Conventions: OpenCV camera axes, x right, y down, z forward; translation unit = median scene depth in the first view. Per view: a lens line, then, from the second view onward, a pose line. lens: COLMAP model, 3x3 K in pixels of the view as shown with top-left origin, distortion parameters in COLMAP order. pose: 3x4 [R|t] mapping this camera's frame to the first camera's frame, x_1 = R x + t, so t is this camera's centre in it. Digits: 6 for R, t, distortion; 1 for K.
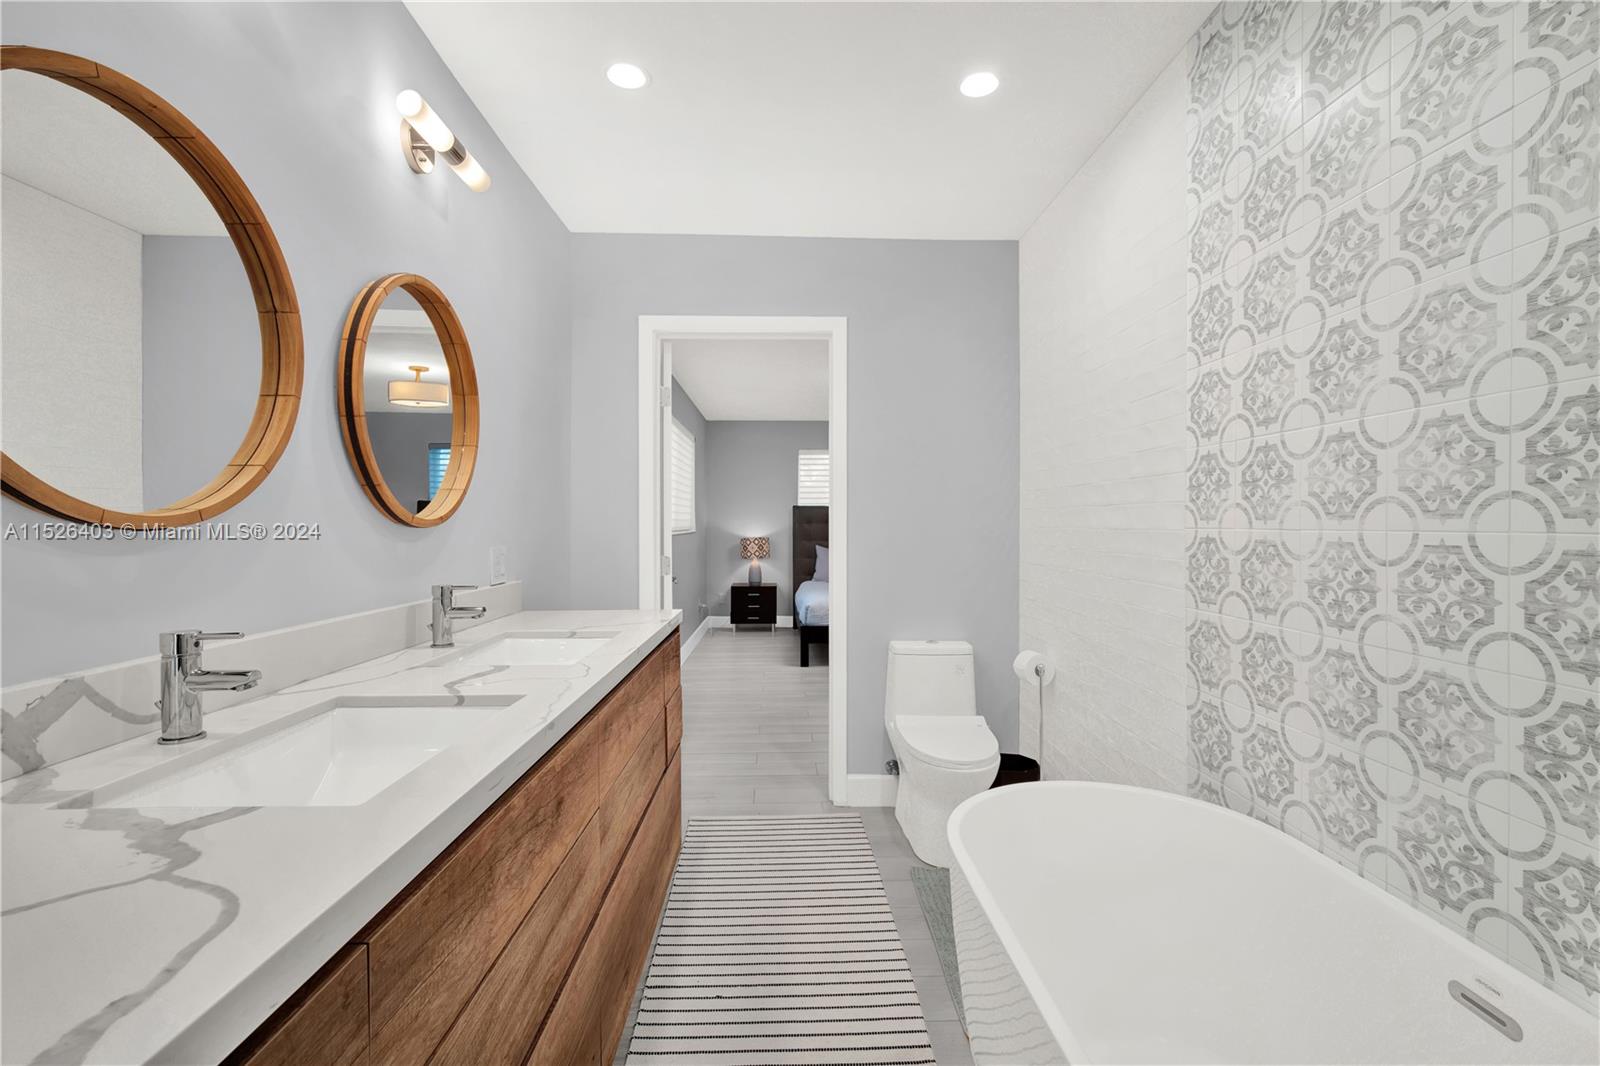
lens RADIAL K [[712.3, 0, 802.4], [0, 712.3, 529.2], [0, 0, 1]] dist [-0.010972, 0.002392]
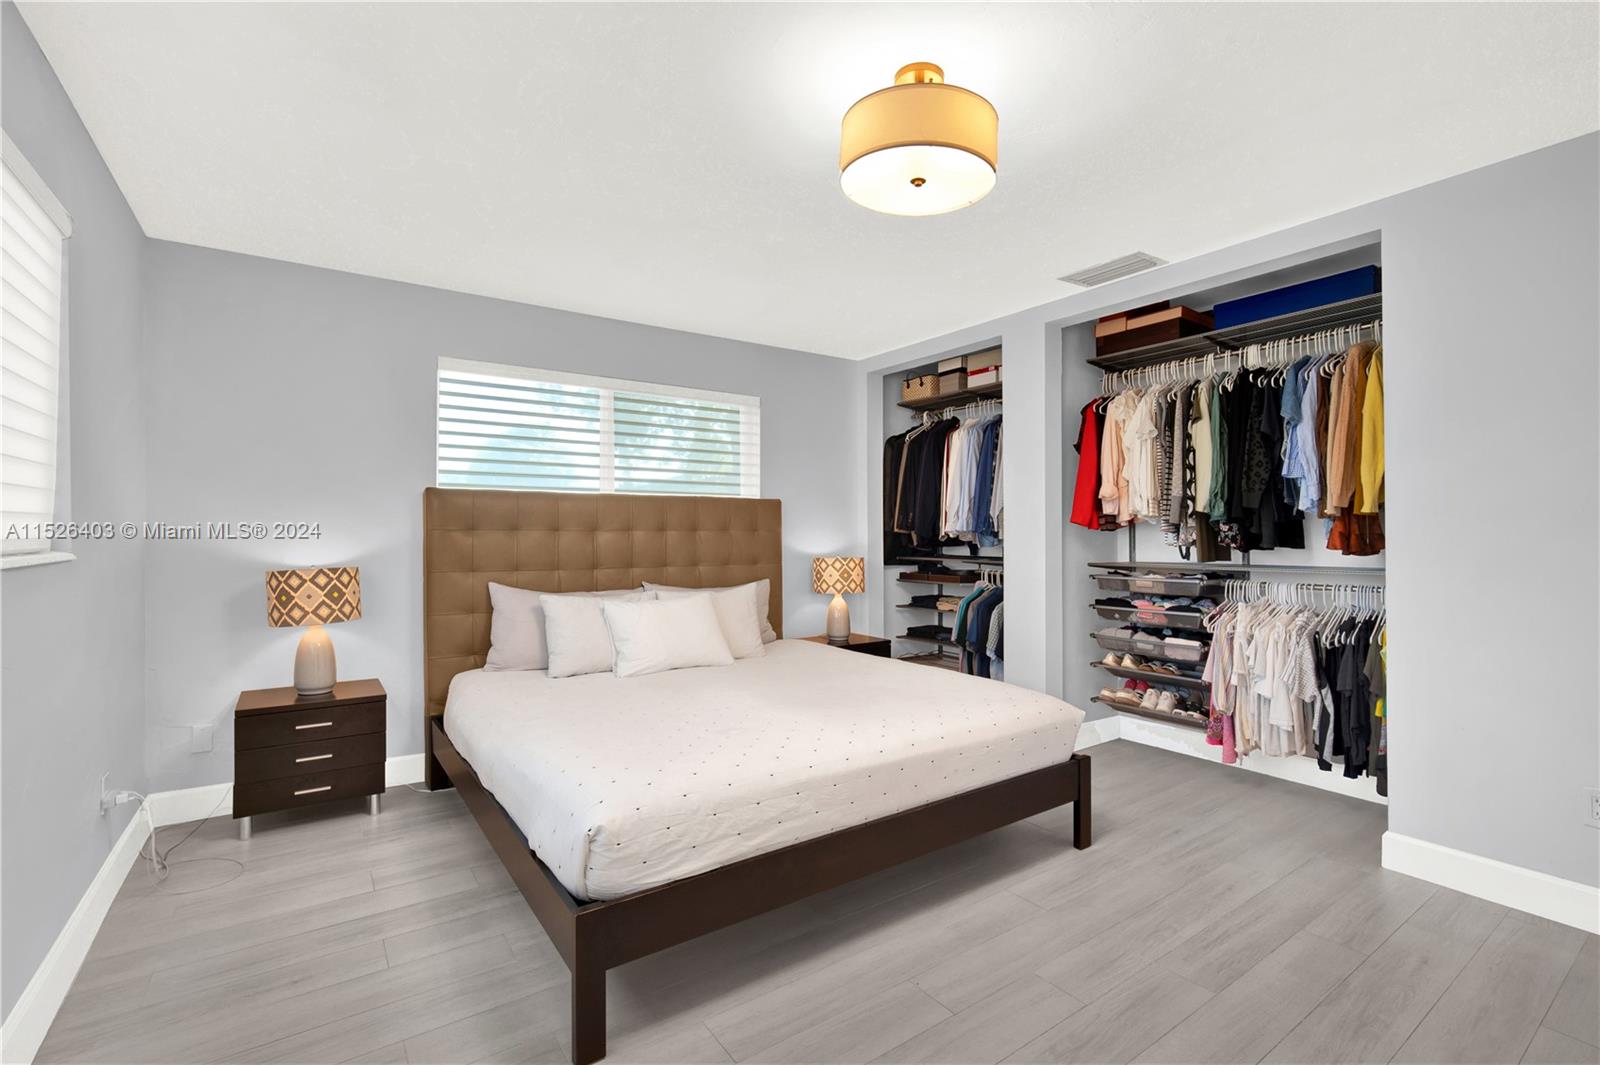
lens RADIAL K [[712.3, 0, 809.9], [0, 712.3, 532.5], [0, 0, 1]] dist [-0.010972, 0.002392]
pose [[0.833076, 0.001607, 0.553157, -0.056196], [0.003407, 0.999962, -0.008035, -0.002722], [-0.553148, 0.008578, 0.833039, 0.543085]]
